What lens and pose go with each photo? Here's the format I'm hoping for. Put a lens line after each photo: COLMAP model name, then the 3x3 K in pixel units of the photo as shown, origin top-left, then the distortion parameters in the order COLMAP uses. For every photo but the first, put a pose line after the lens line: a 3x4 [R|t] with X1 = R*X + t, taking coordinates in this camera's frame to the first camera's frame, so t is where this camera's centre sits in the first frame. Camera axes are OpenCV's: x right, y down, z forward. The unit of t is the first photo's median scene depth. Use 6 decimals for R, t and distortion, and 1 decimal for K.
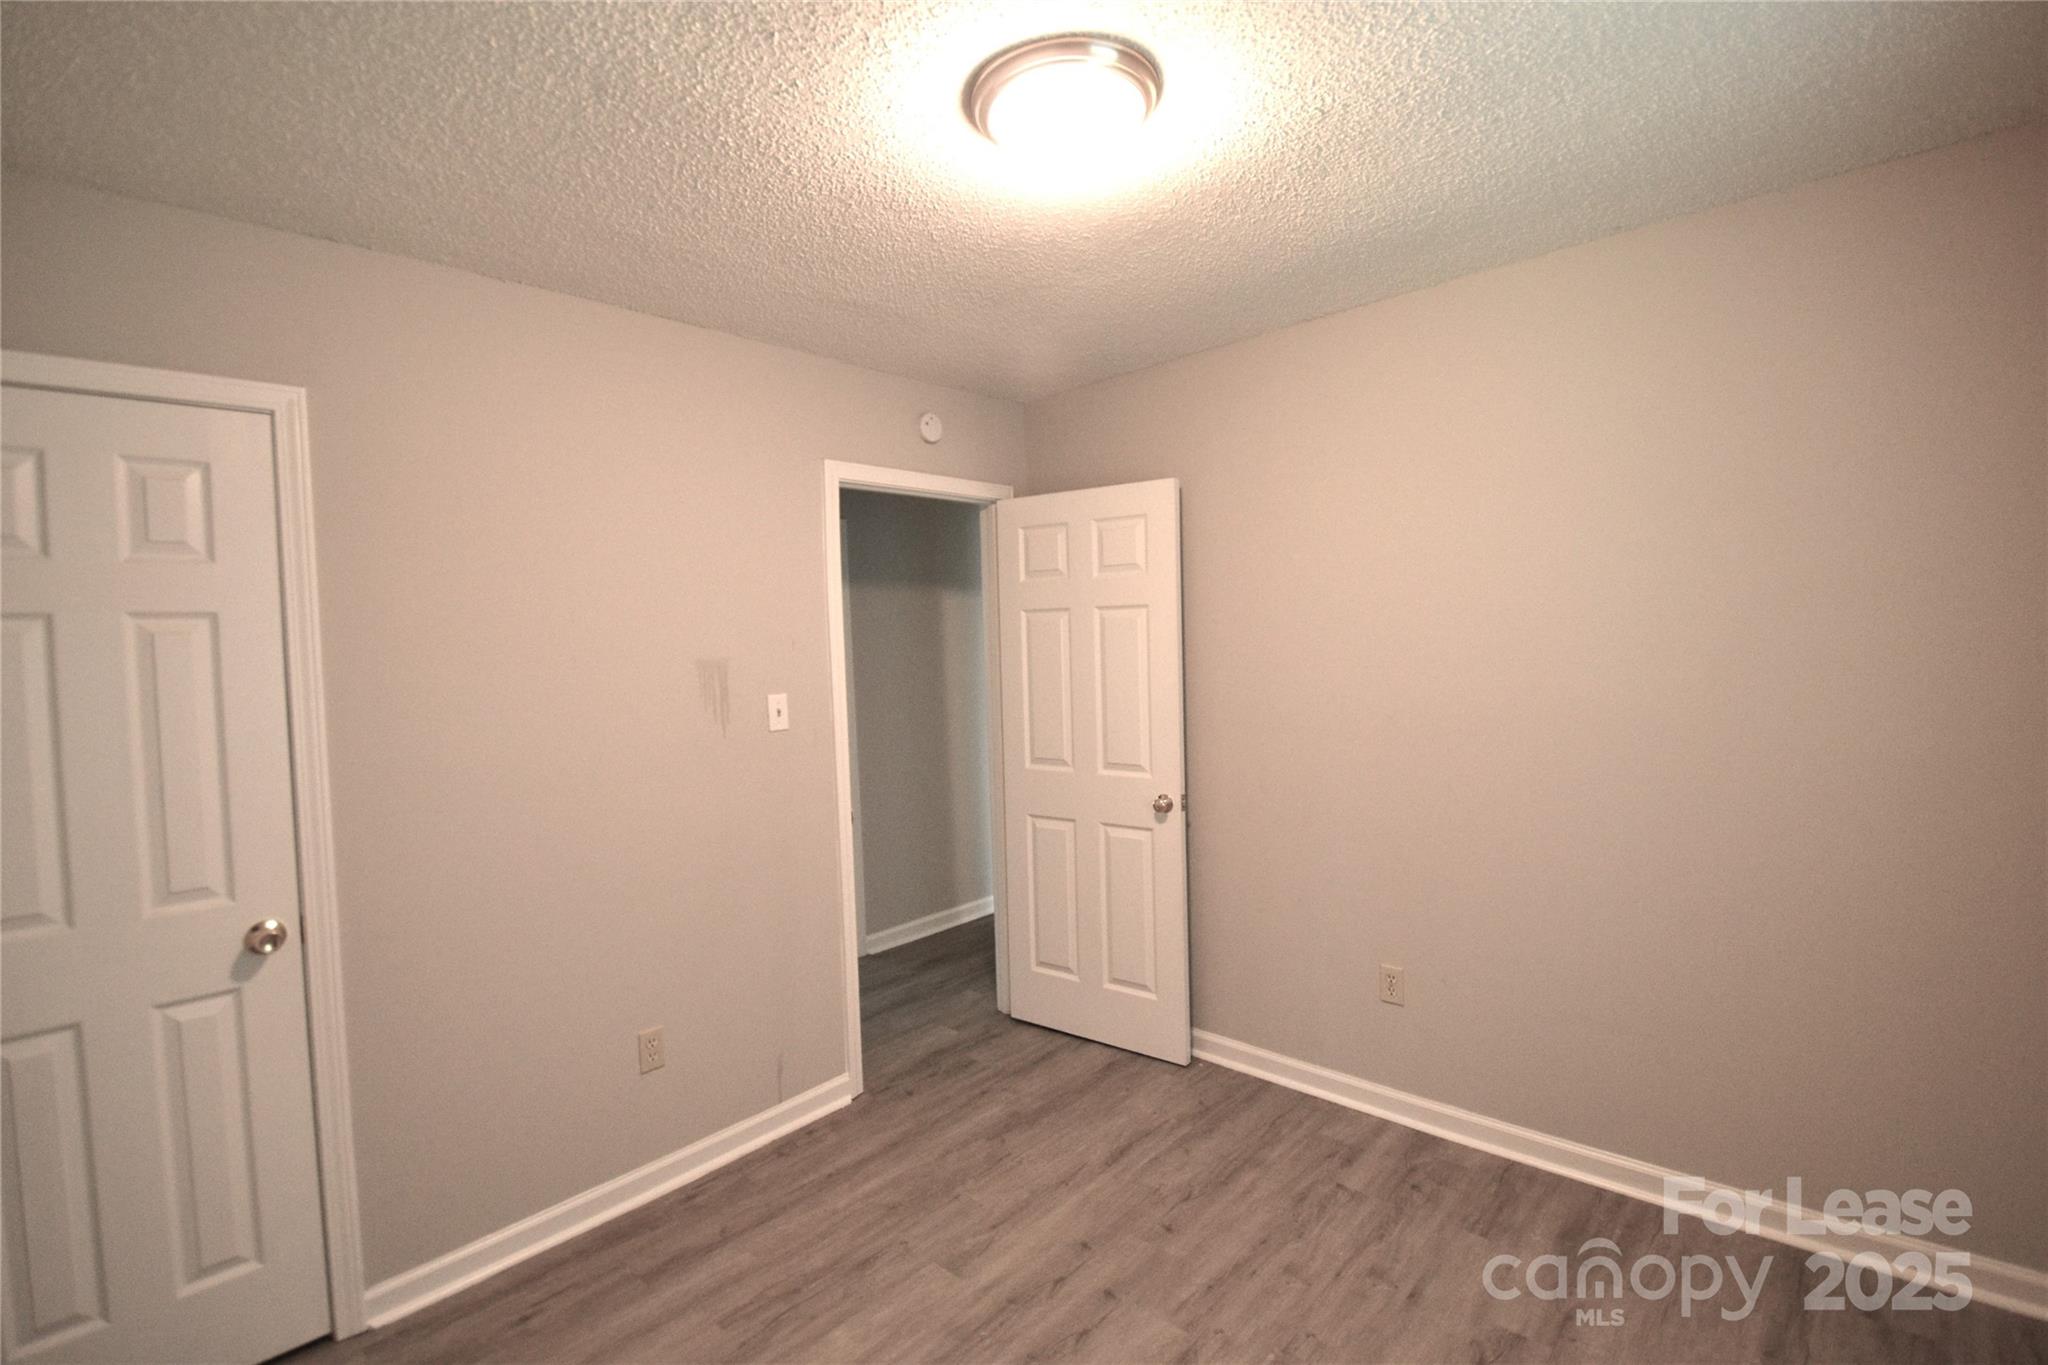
lens RADIAL K [[925.8, 0, 1022.6], [0, 925.8, 672.6], [0, 0, 1]] dist [0.001772, -0.005633]
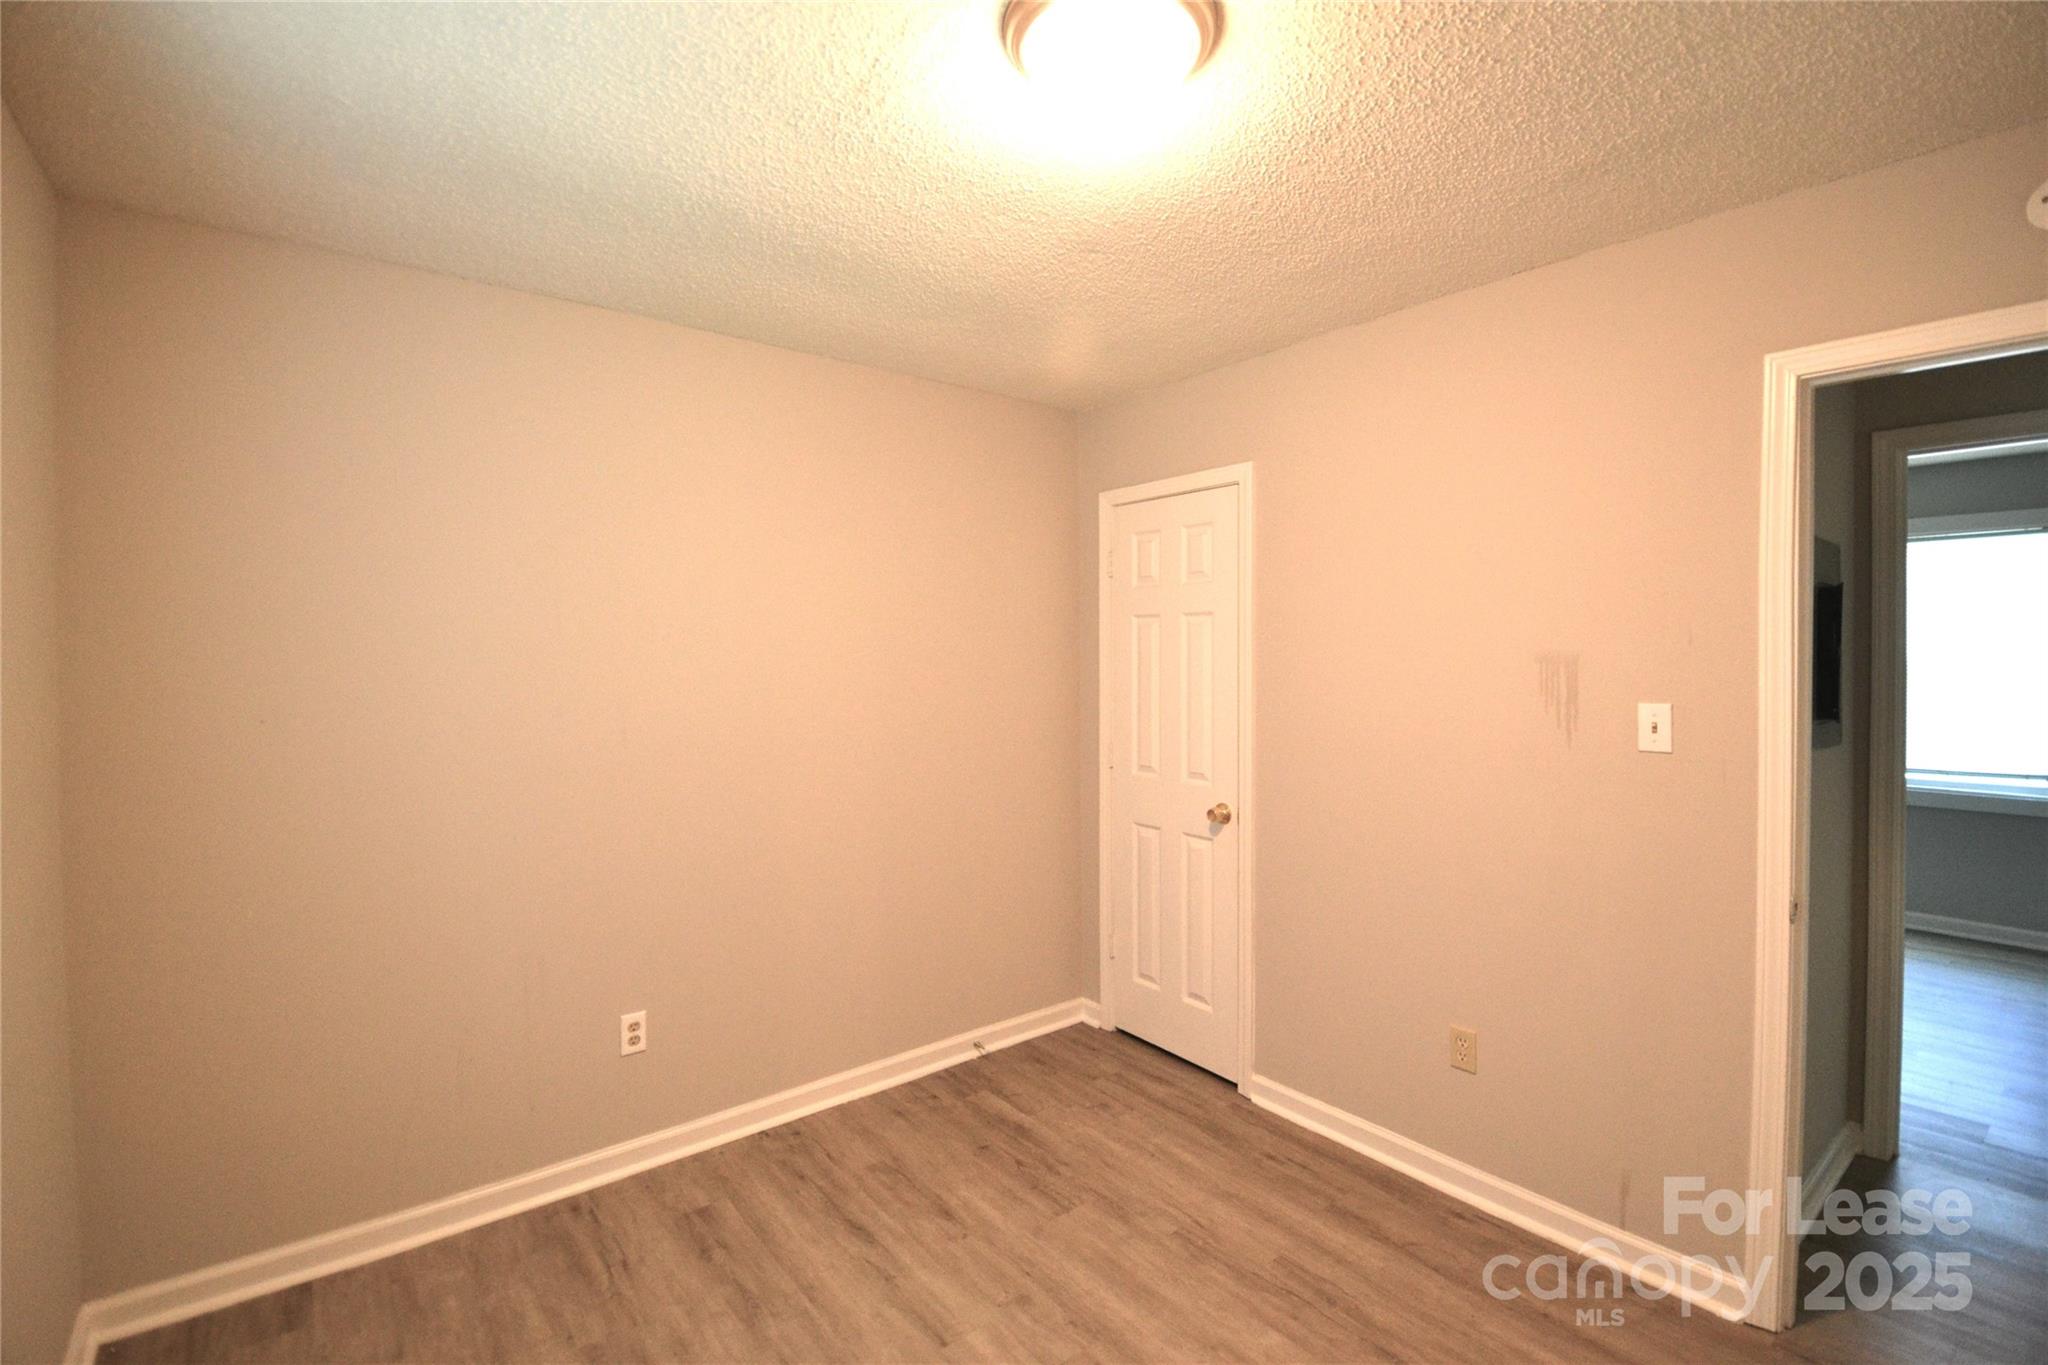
lens RADIAL K [[925.8, 0, 1011.9], [0, 925.8, 651.1], [0, 0, 1]] dist [0.001772, -0.005633]
pose [[-0.148852, 0.045125, -0.987829, 0.740548], [-0.020472, 0.998604, 0.048702, -0.060262], [0.988648, 0.027472, -0.147721, 0.792364]]
